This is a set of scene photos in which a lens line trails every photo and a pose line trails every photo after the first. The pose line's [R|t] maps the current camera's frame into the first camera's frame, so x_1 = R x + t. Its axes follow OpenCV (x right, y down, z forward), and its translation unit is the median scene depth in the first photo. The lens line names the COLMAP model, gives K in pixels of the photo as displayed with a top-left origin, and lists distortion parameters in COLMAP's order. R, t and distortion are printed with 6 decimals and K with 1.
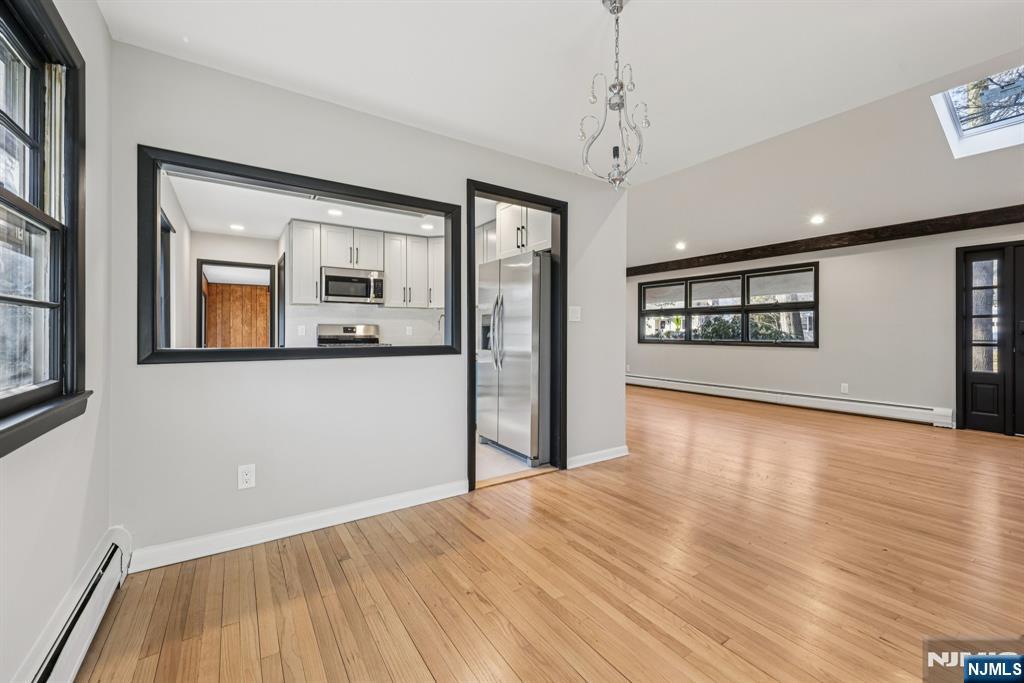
lens RADIAL K [[416.4, 0, 507.2], [0, 416.4, 332.4], [0, 0, 1]] dist [0.003564, 0.000071]
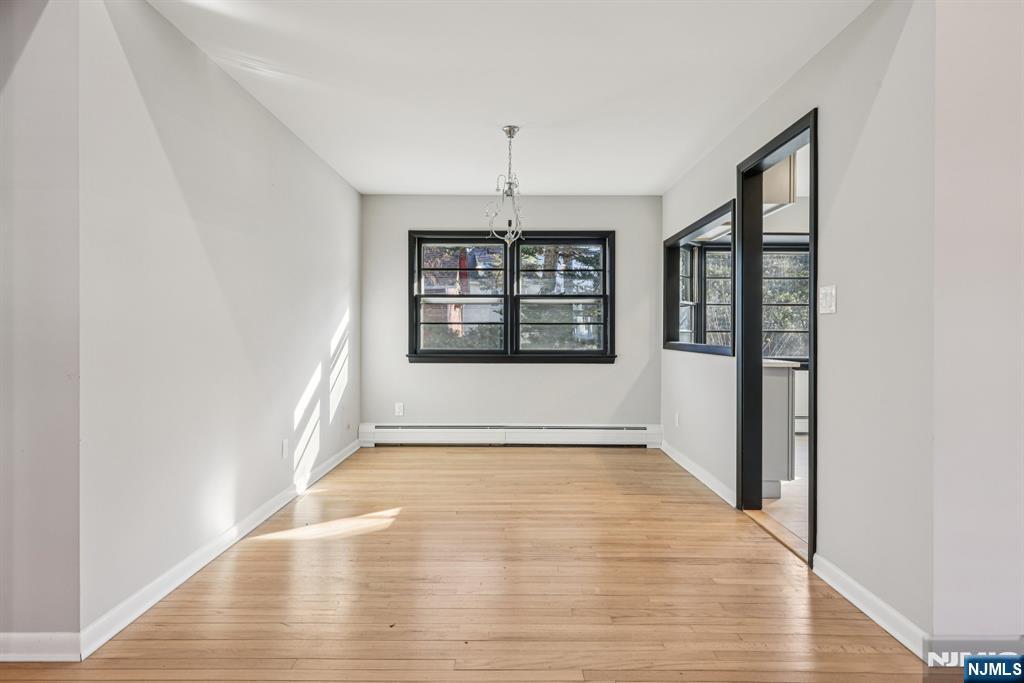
lens RADIAL K [[524.9, 0, 507.5], [0, 524.9, 340.8], [0, 0, 1]] dist [0.000769, 0.000011]
pose [[-0.557439, -0.001093, -0.830217, 1.267239], [0.000702, 0.999998, -0.001788, 0.024166], [0.830218, -0.001580, -0.557437, 1.372157]]
